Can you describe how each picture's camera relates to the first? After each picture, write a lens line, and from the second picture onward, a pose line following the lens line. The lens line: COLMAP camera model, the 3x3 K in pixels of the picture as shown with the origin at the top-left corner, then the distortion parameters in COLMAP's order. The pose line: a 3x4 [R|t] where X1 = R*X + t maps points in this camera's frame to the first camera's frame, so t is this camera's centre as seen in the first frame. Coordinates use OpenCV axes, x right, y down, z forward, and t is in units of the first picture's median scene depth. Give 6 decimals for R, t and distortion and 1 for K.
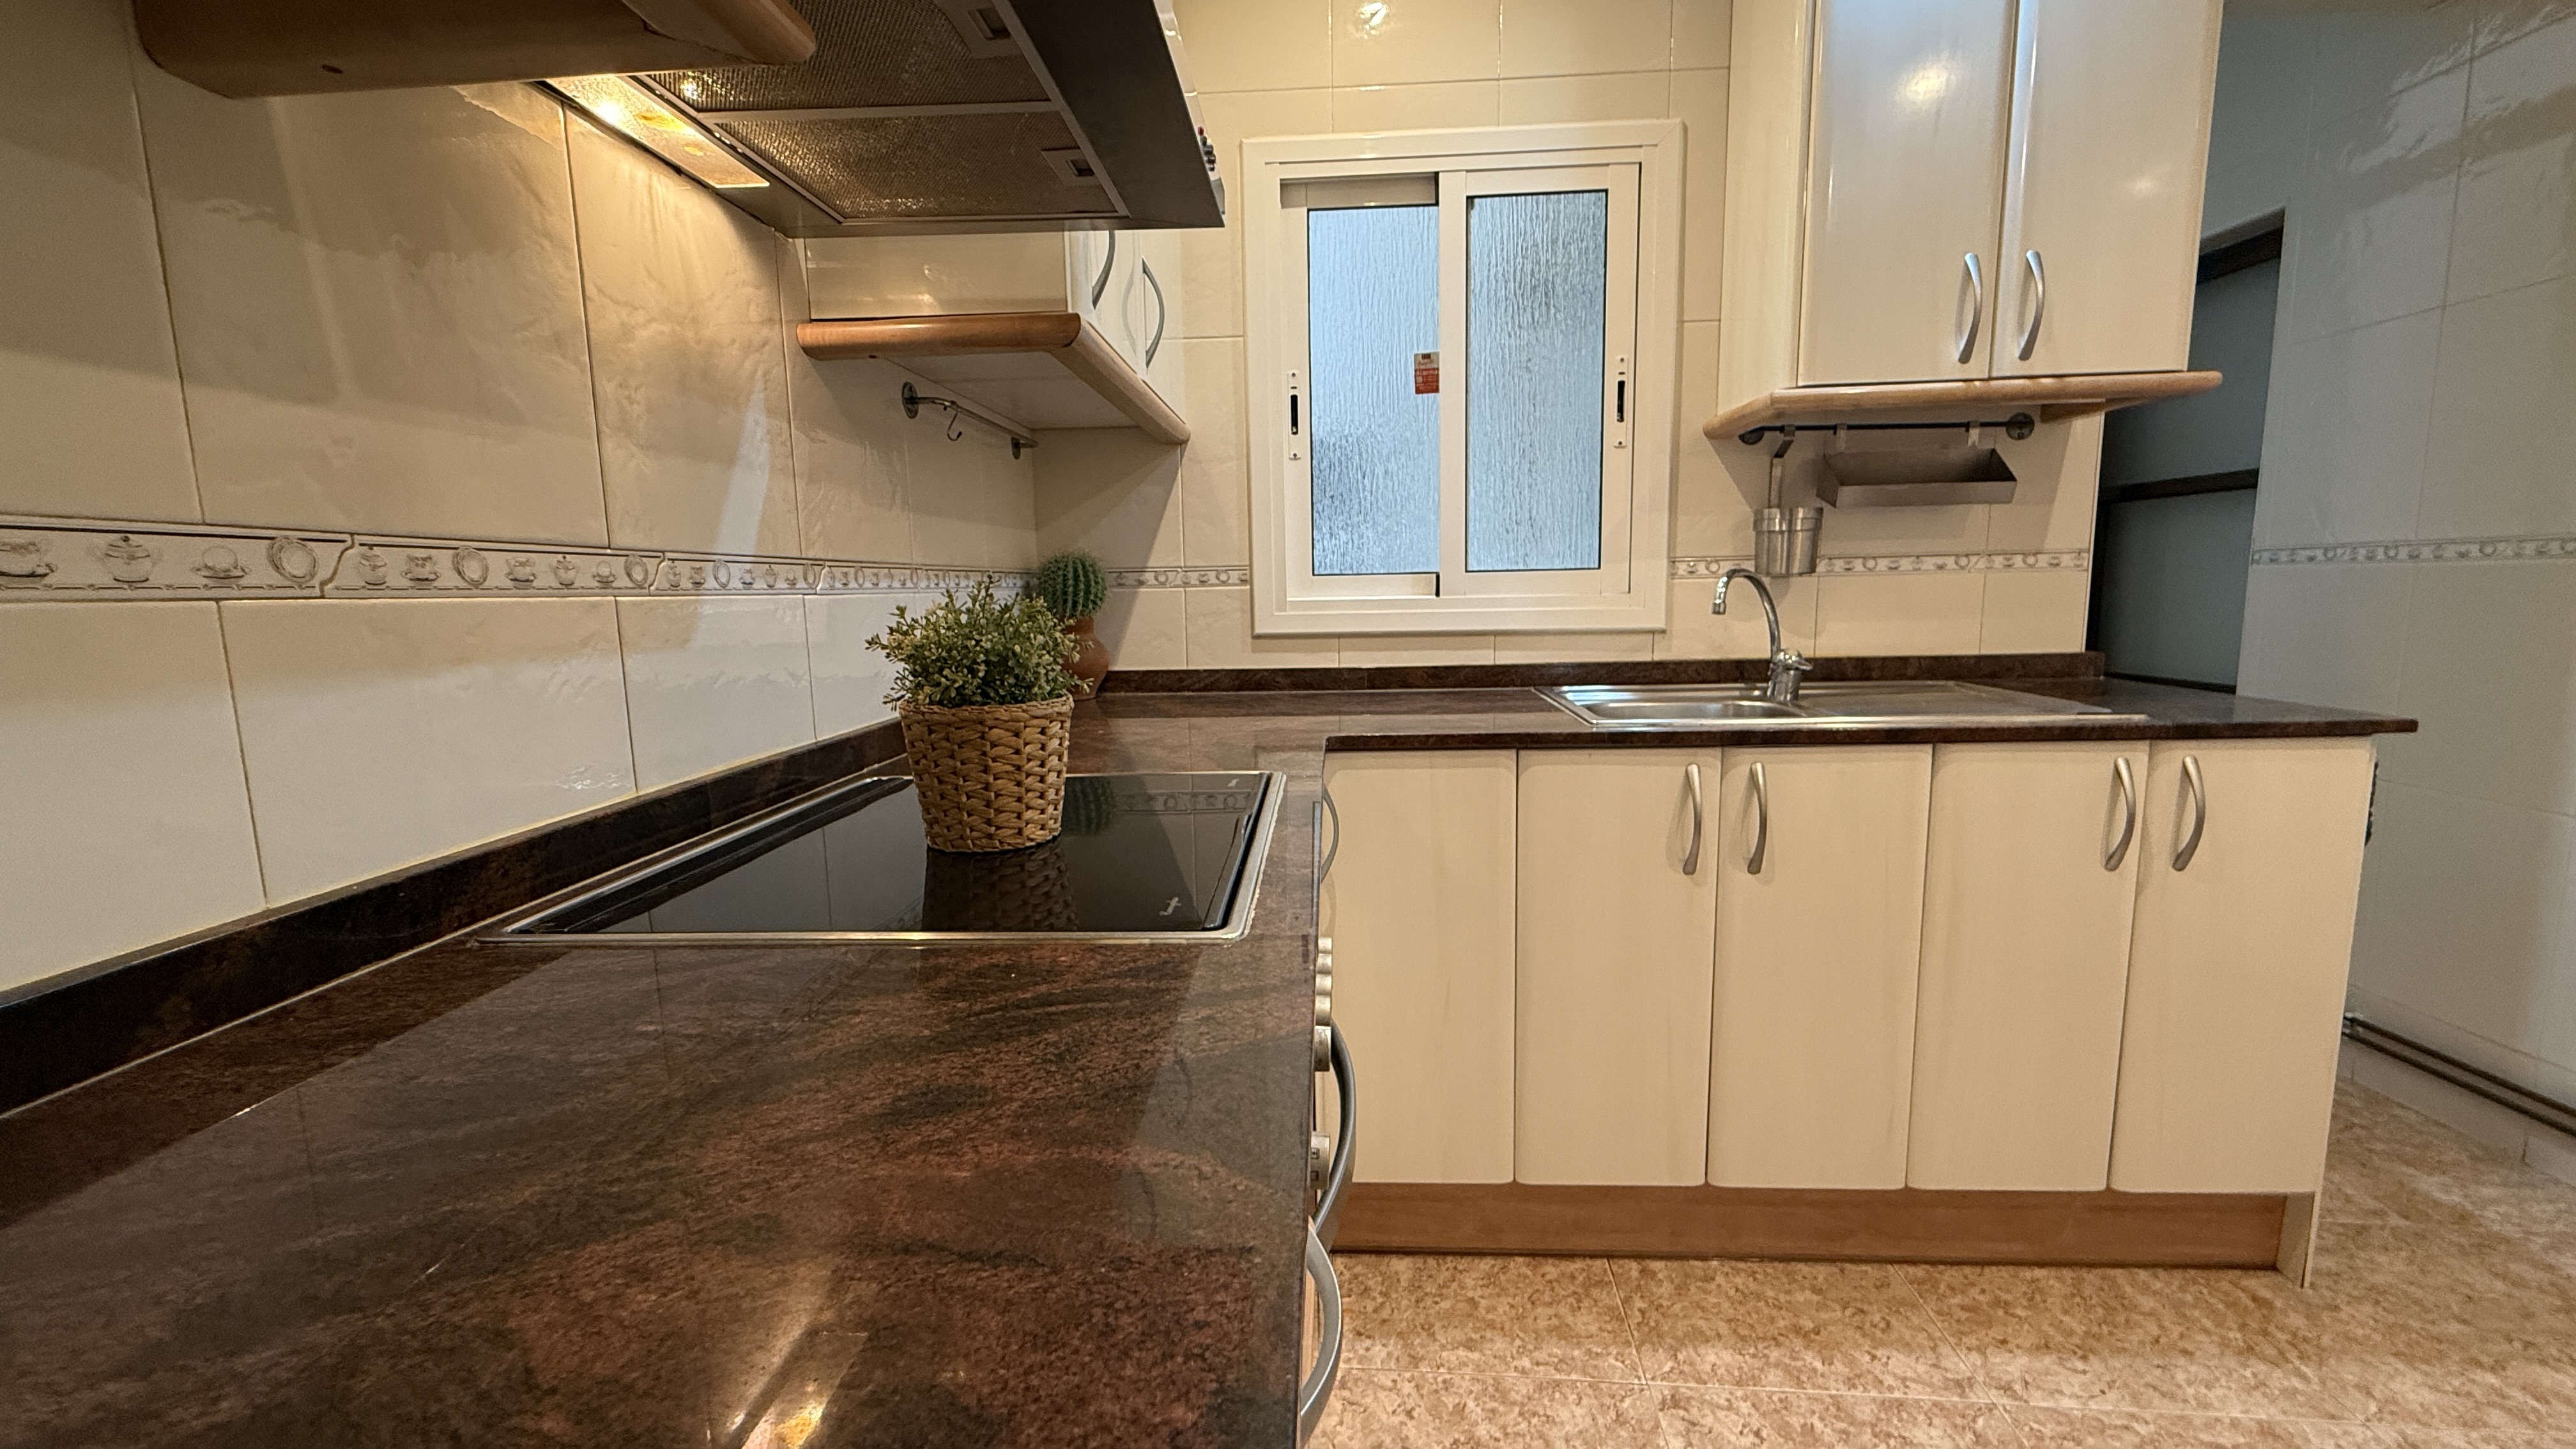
lens RADIAL K [[1022.7, 0, 1288.0], [0, 1022.7, 724.5], [0, 0, 1]] dist [0.000283, -0.000209]
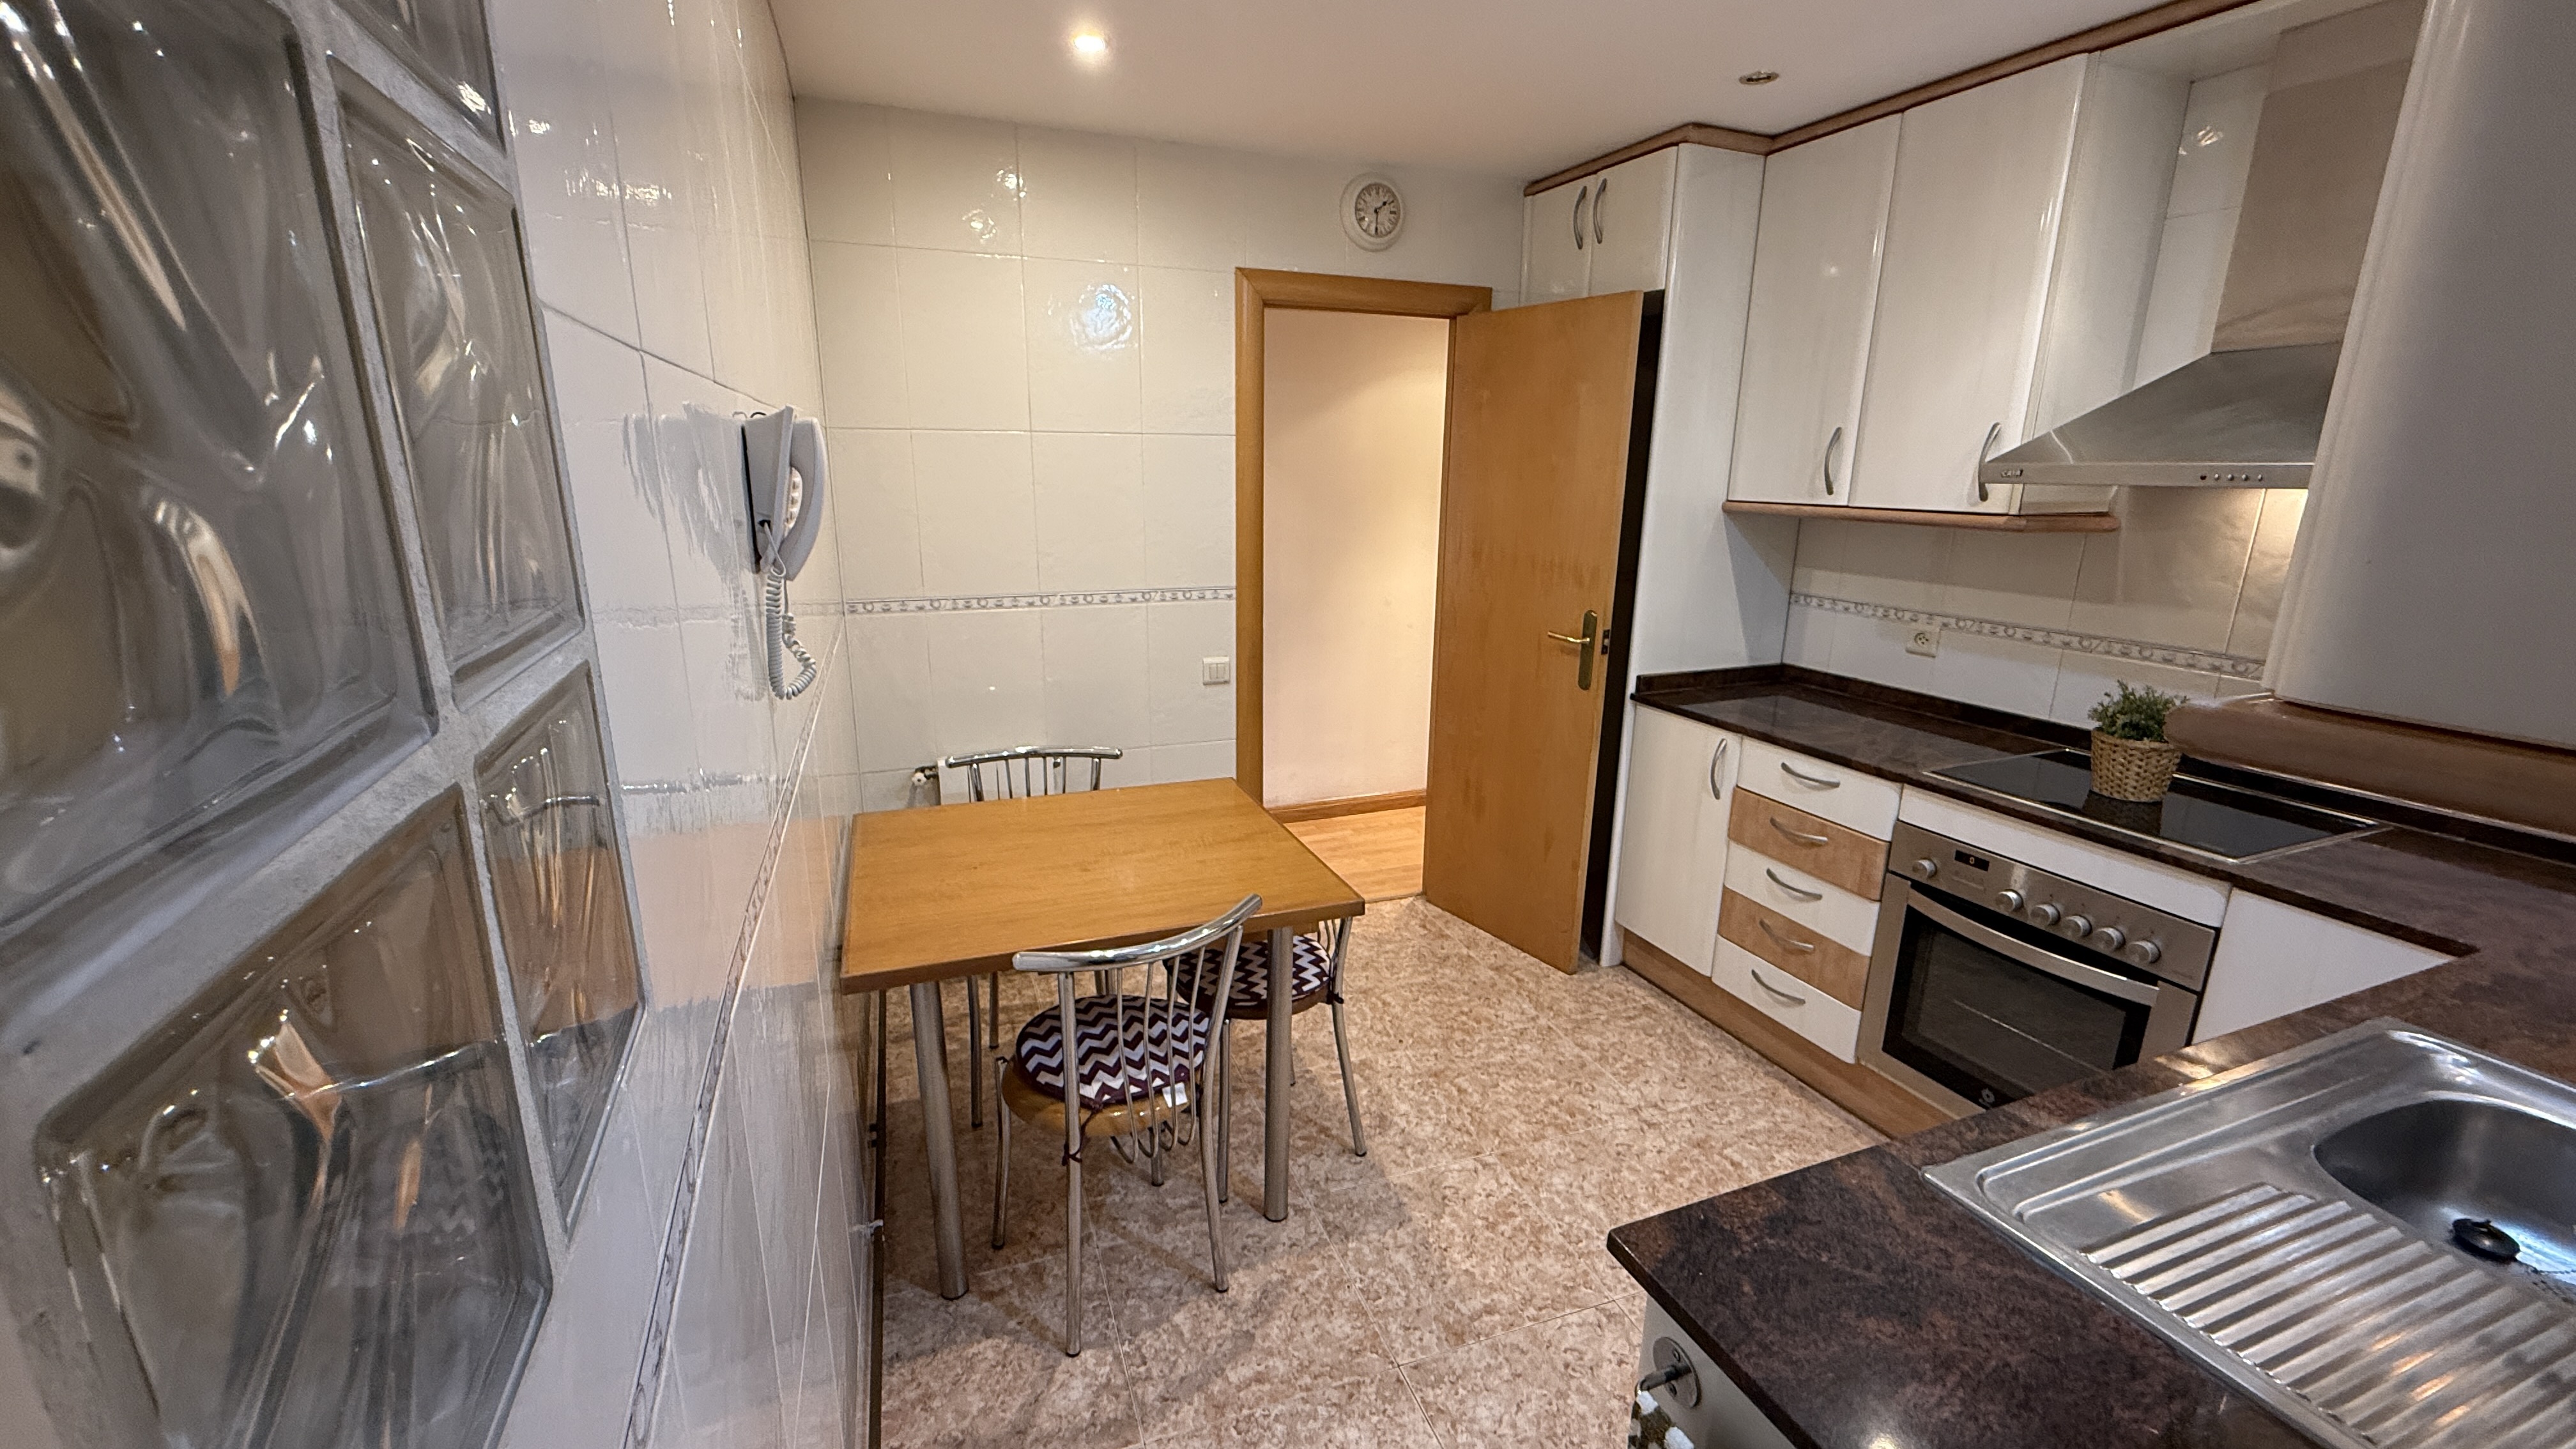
lens RADIAL K [[1022.7, 0, 1288.0], [0, 1022.7, 724.5], [0, 0, 1]] dist [0.000283, -0.000209]
pose [[-0.904073, 0.118750, -0.410550, 1.358593], [-0.047701, 0.926583, 0.373054, -0.465821], [0.424709, 0.356852, -0.832033, 1.204058]]
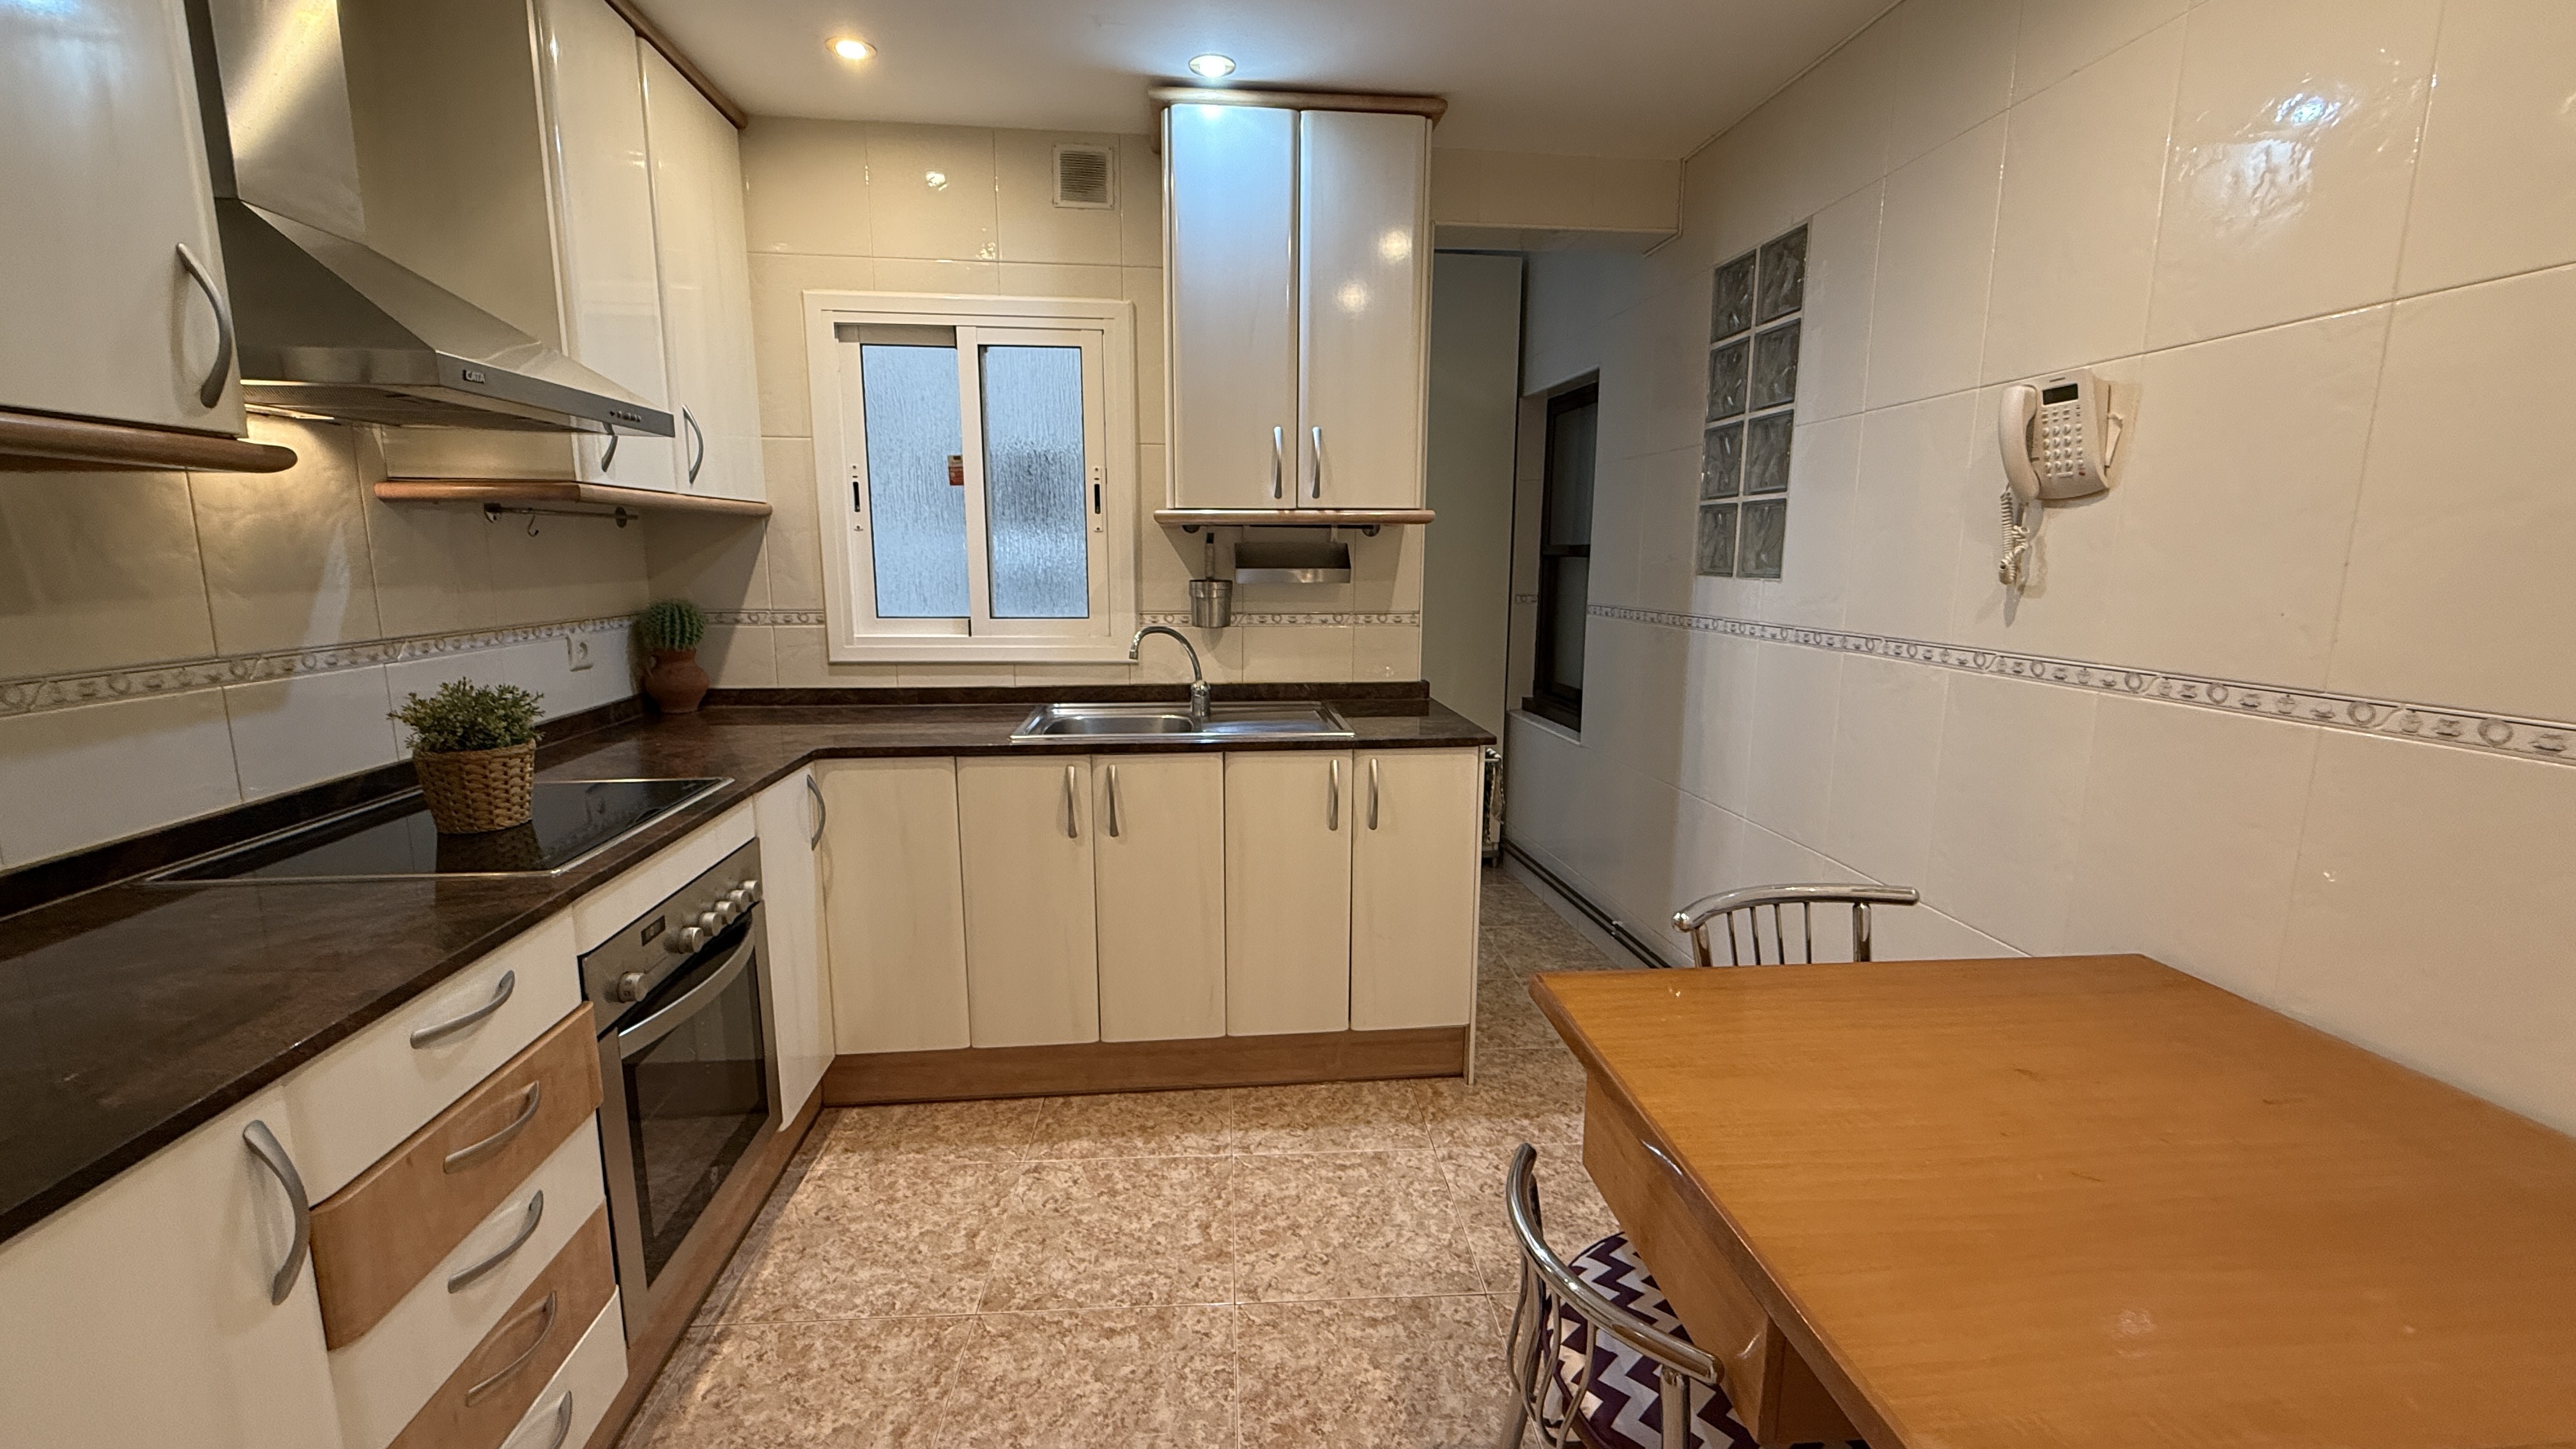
lens RADIAL K [[1022.7, 0, 1288.0], [0, 1022.7, 724.5], [0, 0, 1]] dist [0.000283, -0.000209]
pose [[0.986335, -0.001222, 0.164747, 0.447249], [-0.003914, 0.999517, 0.030844, -0.068006], [-0.164705, -0.031068, 0.985853, -0.534823]]
